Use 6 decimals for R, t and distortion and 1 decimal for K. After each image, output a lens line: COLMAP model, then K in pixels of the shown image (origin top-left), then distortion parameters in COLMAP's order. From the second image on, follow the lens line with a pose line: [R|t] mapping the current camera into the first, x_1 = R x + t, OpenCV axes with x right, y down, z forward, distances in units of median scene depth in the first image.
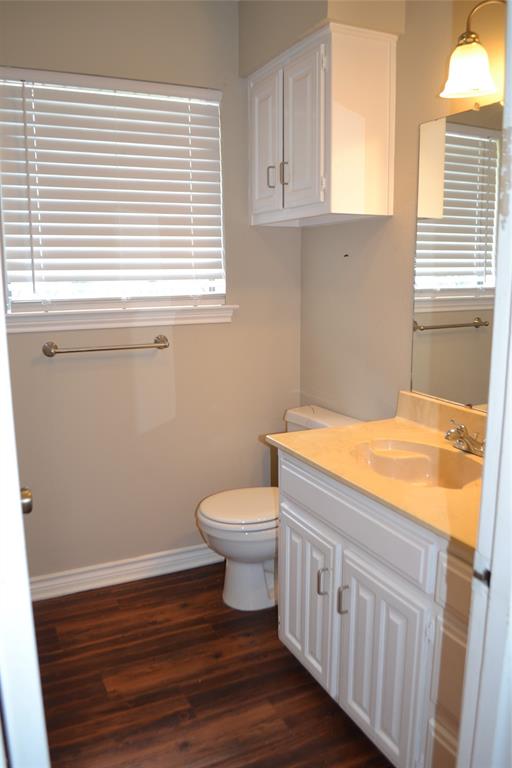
lens RADIAL K [[613.8, 0, 255.6], [0, 613.8, 384.3], [0, 0, 1]] dist [-0.083803, 0.001673]
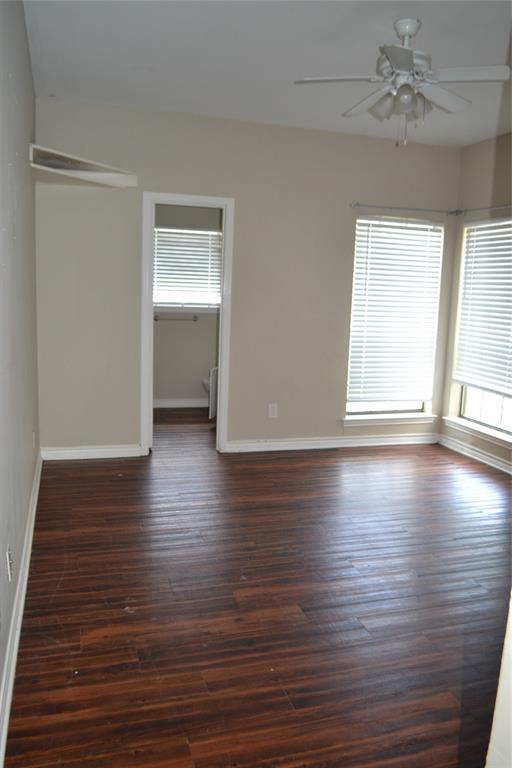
lens RADIAL K [[613.8, 0, 258.3], [0, 613.8, 383.9], [0, 0, 1]] dist [-0.083803, 0.001673]
pose [[0.990668, 0.060501, -0.122136, 0.487540], [-0.068749, 0.995548, -0.064488, 0.386611], [0.117690, 0.072283, 0.990416, -1.693580]]
